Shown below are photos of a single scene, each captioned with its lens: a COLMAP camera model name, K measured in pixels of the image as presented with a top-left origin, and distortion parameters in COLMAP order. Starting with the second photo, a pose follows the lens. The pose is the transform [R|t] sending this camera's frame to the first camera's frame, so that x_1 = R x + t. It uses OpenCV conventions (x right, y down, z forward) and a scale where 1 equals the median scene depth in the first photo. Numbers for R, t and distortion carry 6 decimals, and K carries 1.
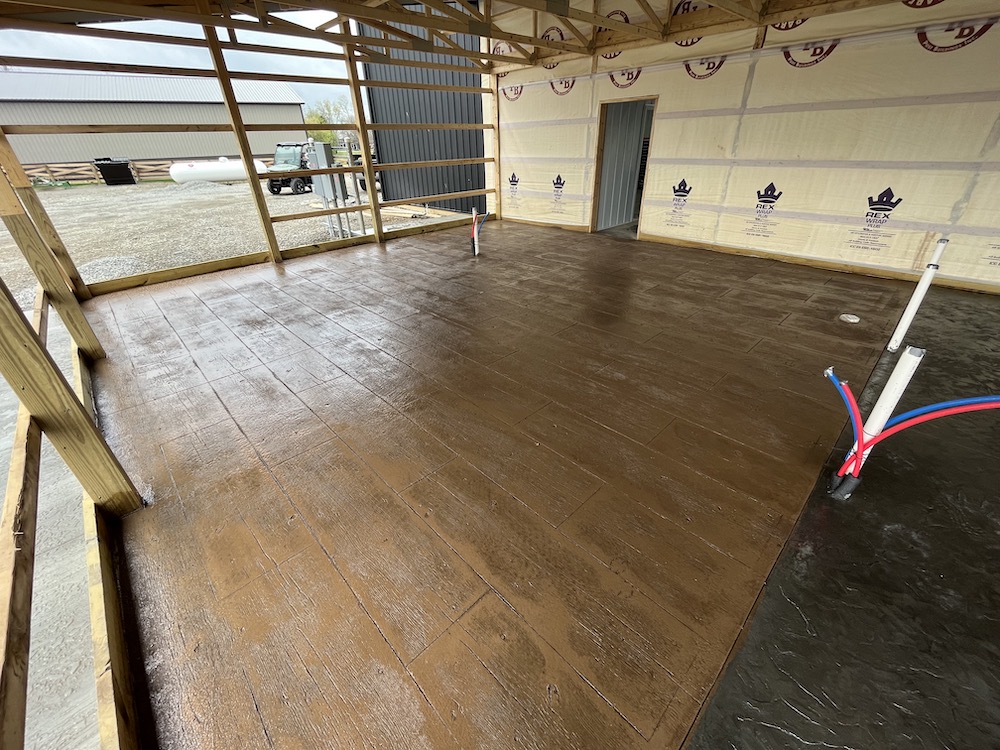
lens RADIAL K [[397.6, 0, 500.0], [0, 397.6, 375.0], [0, 0, 1]] dist [-0.003786, -0.000264]
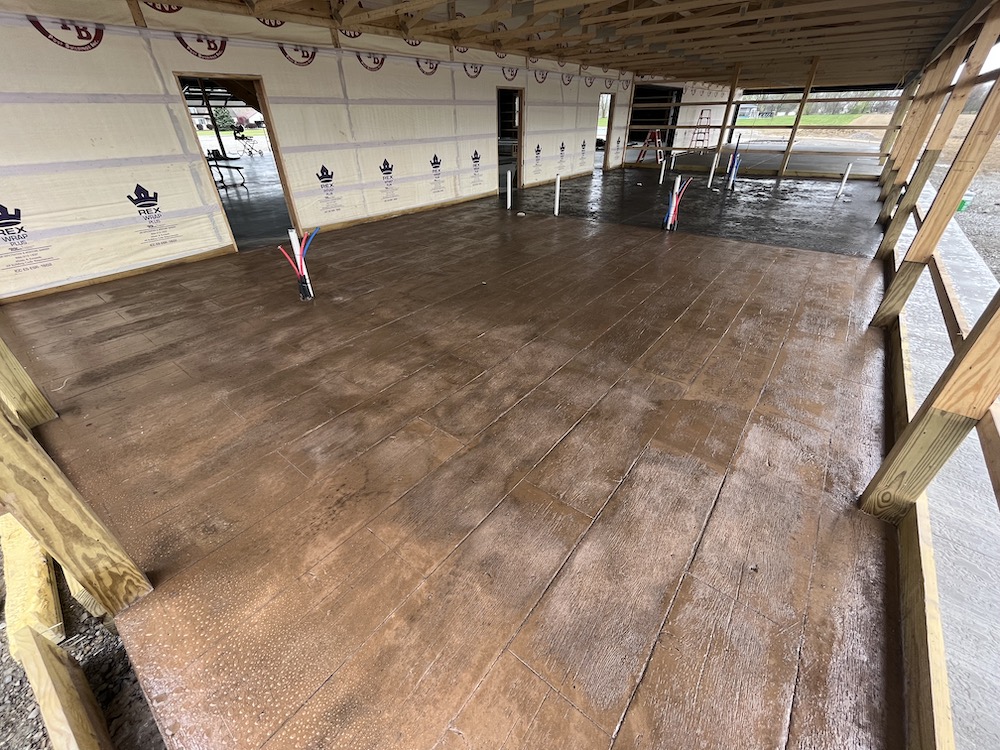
lens RADIAL K [[411.0, 0, 504.9], [0, 411.0, 375.7], [0, 0, 1]] dist [-0.002779, 0.000566]
pose [[-0.138387, -0.502280, 0.853560, -0.823853], [0.522610, 0.695055, 0.493738, -0.419015], [-0.841266, 0.514406, 0.166310, 0.755527]]
